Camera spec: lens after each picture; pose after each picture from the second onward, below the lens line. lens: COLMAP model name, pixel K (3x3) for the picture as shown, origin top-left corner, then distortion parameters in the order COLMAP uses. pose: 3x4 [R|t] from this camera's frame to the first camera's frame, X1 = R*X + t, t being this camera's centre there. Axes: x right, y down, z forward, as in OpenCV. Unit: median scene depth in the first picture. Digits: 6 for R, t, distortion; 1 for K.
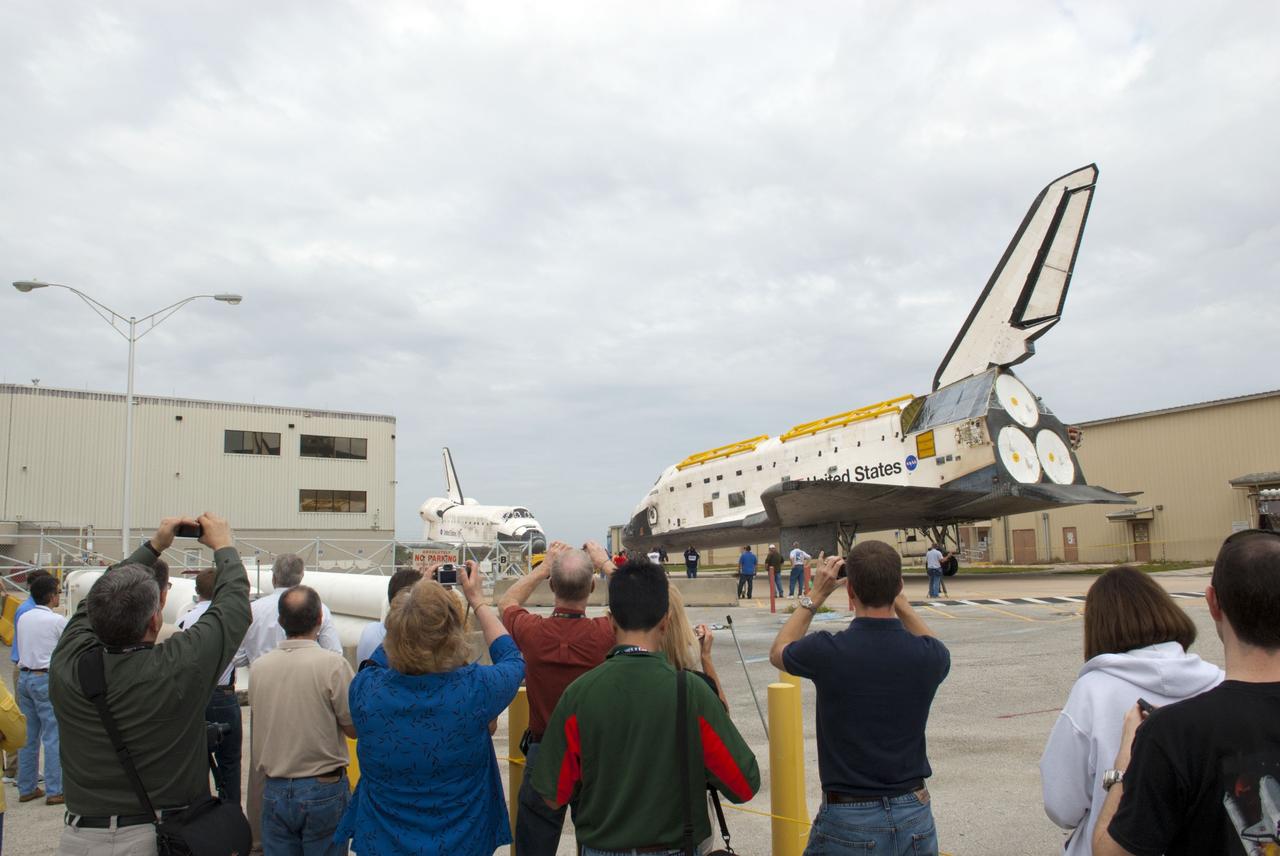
lens RADIAL K [[962.1, 0, 641.4], [0, 962.1, 426.1], [0, 0, 1]] dist [-0.016264, -0.052897]
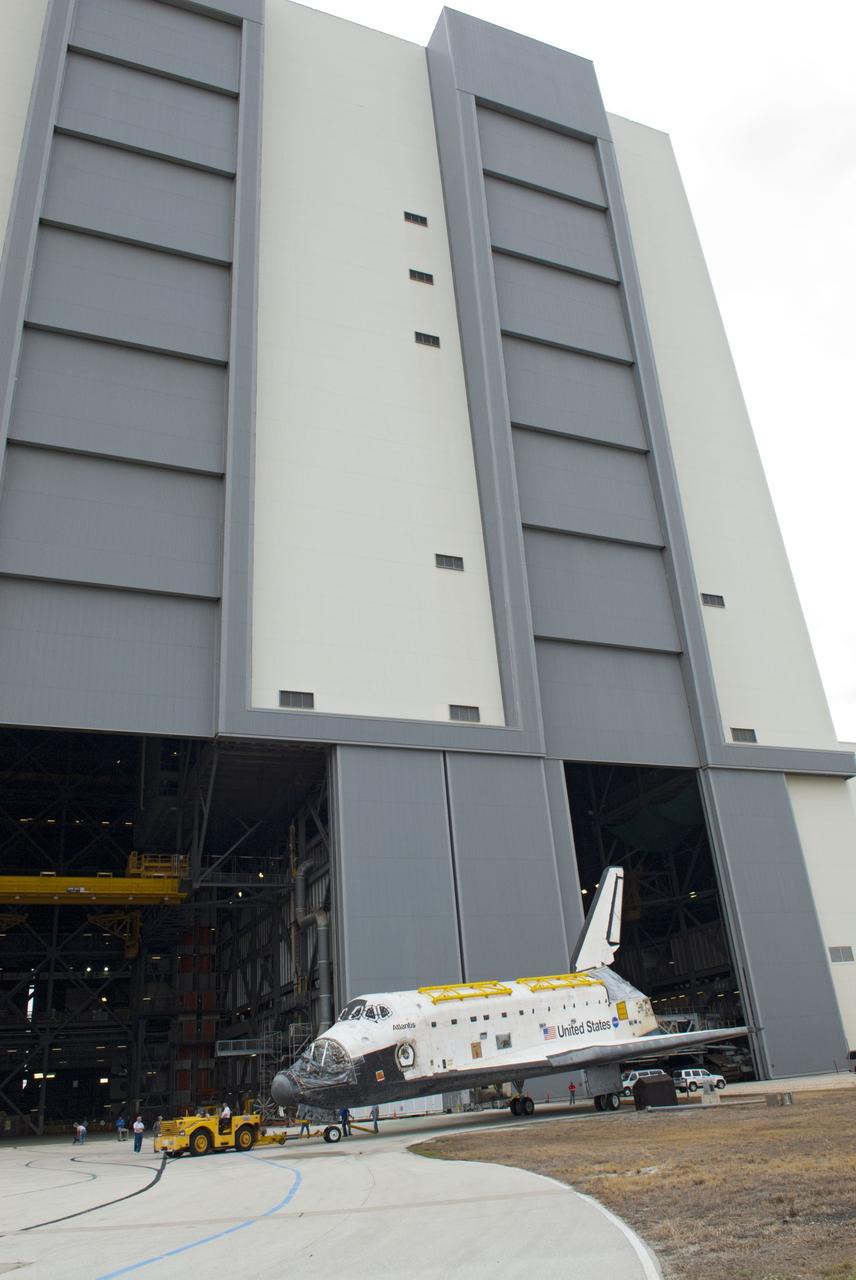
lens RADIAL K [[962.1, 0, 429.1], [0, 962.1, 637.6], [0, 0, 1]] dist [-0.016264, -0.052897]
pose [[-0.207648, 0.451922, 0.867553, -1.118275], [-0.050737, 0.880715, -0.470922, 0.207871], [-0.976887, -0.141803, -0.159950, 1.471205]]
